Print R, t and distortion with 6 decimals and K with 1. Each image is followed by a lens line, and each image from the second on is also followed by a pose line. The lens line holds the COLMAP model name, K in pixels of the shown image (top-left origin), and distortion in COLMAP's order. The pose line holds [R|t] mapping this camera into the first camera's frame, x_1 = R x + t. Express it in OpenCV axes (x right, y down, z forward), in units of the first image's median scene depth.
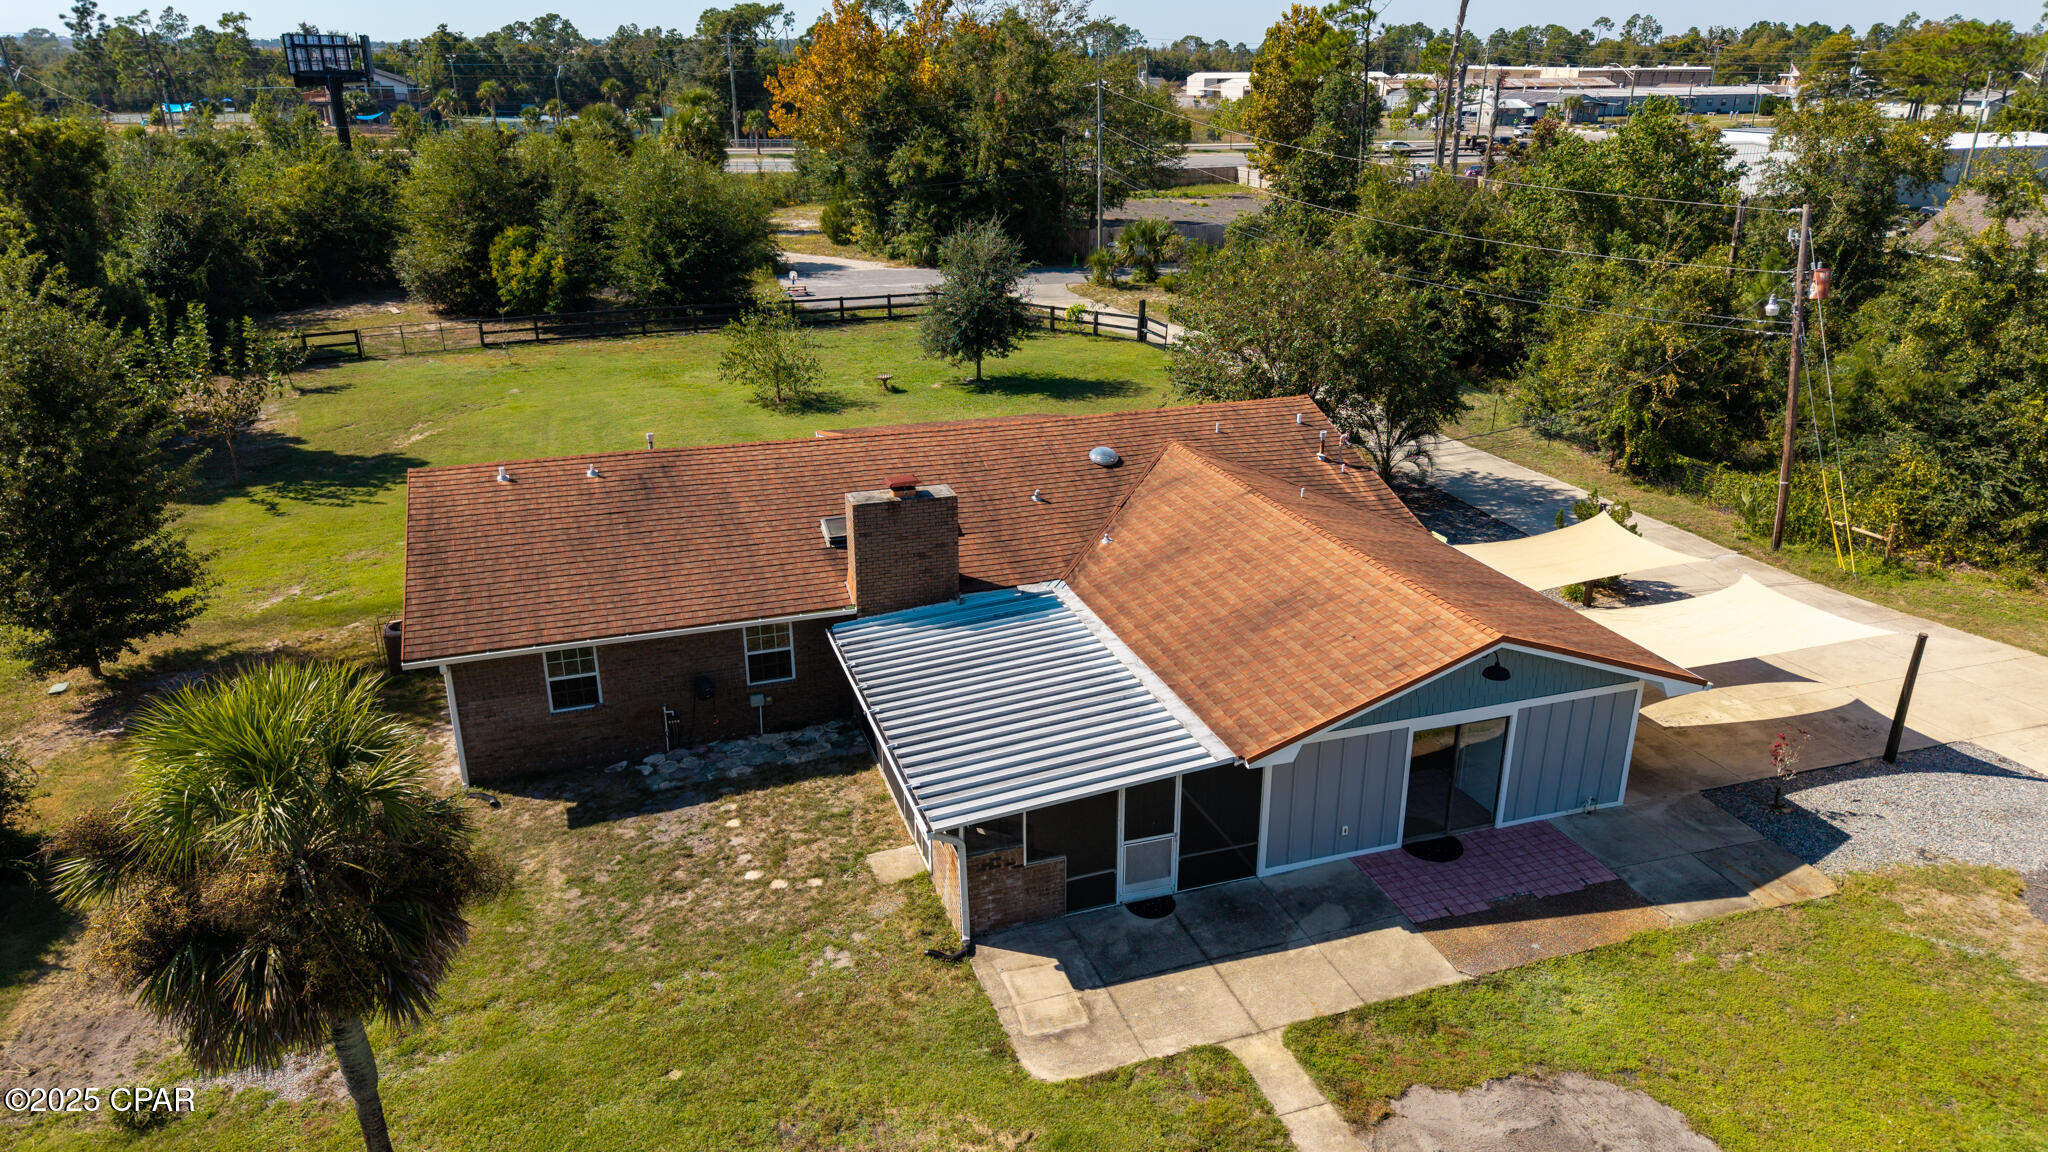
lens RADIAL K [[1389.7, 0, 1002.4], [0, 1389.7, 575.4], [0, 0, 1]] dist [-0.007924, -0.002250]
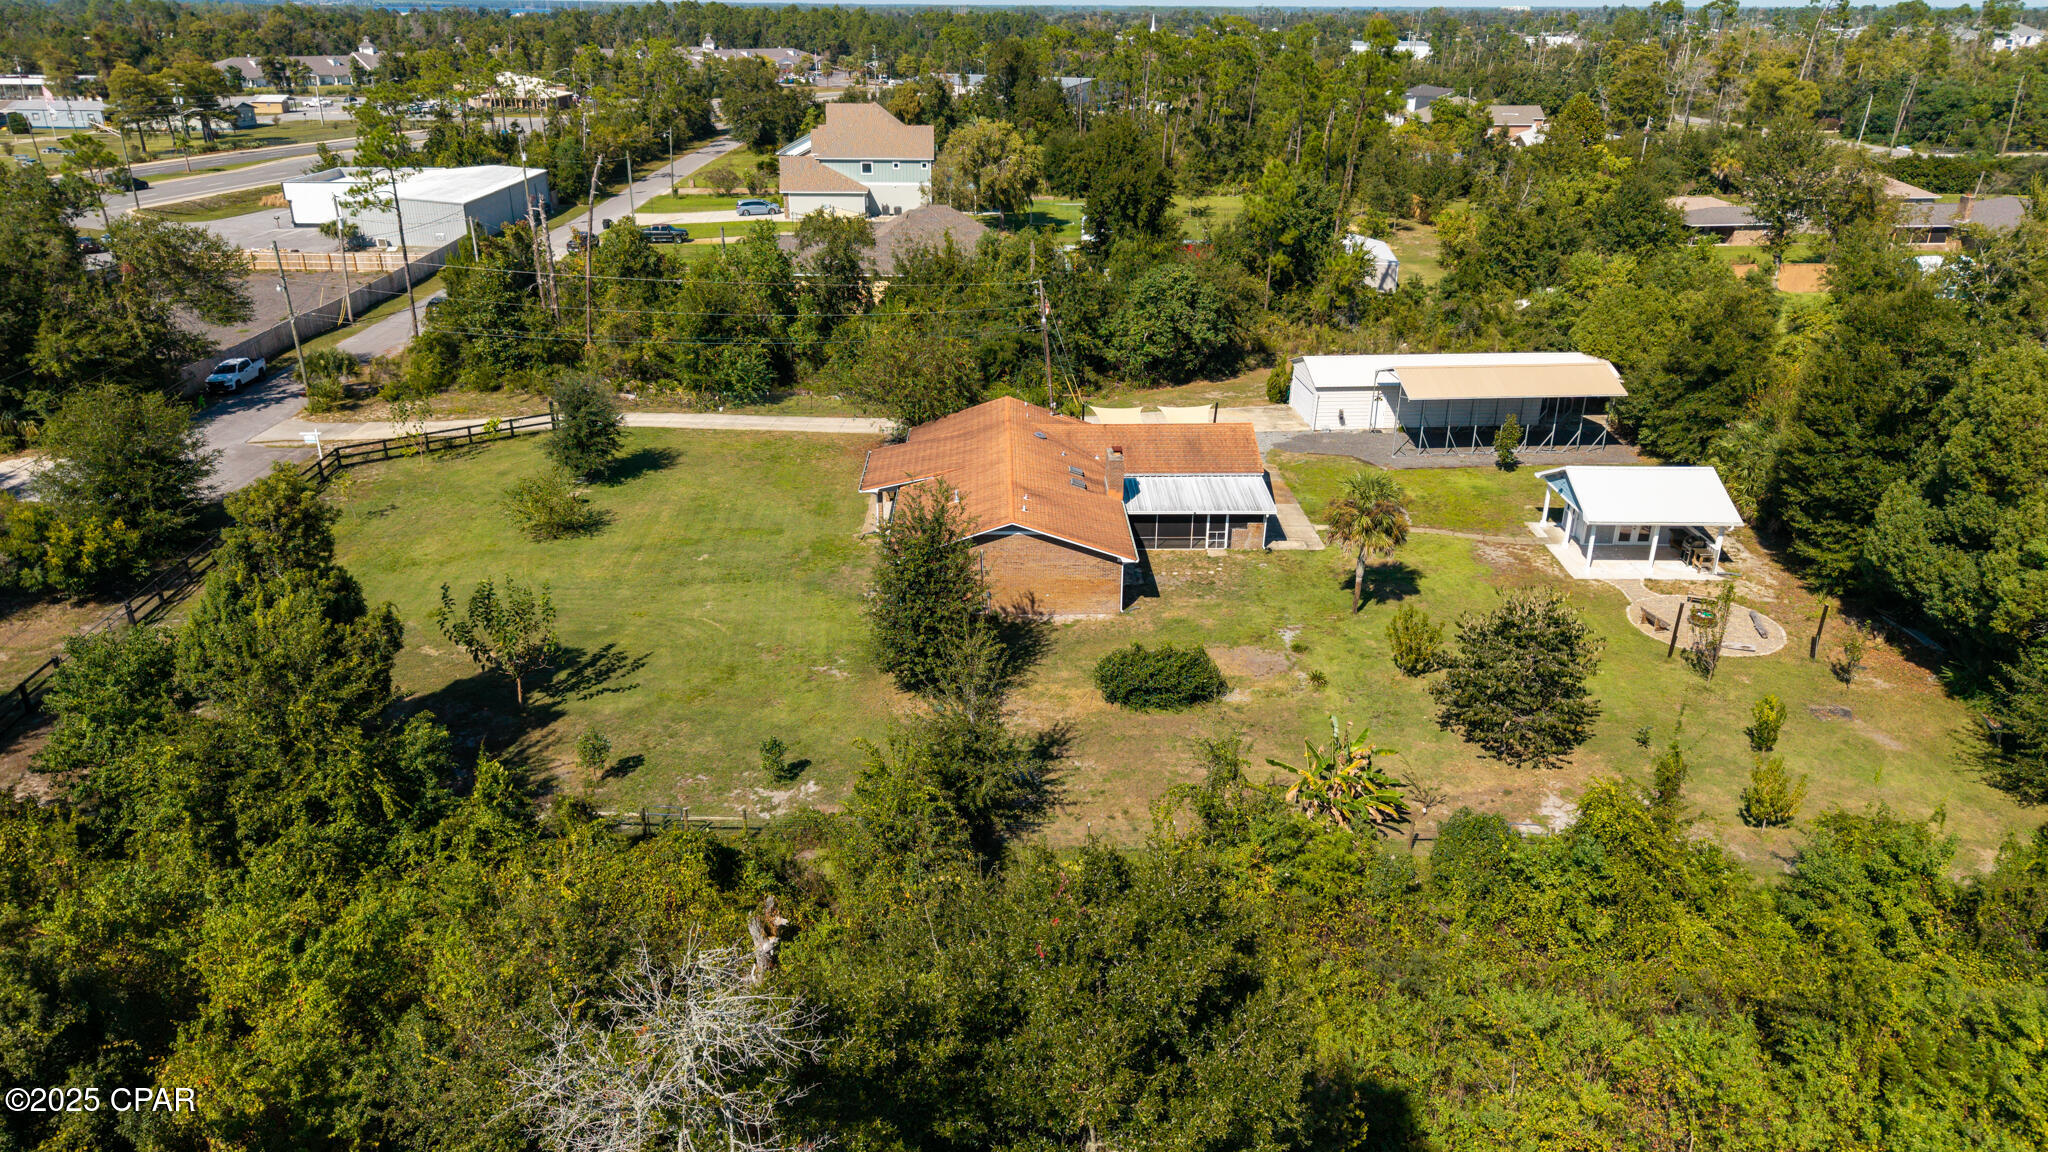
lens RADIAL K [[1348.3, 0, 1010.6], [0, 1348.3, 583.9], [0, 0, 1]] dist [0.050565, -0.054296]
pose [[0.296505, -0.369790, 0.880534, -2.996683], [0.331418, 0.904540, 0.268272, -0.713637], [-0.895682, 0.212280, 0.390756, 0.265982]]
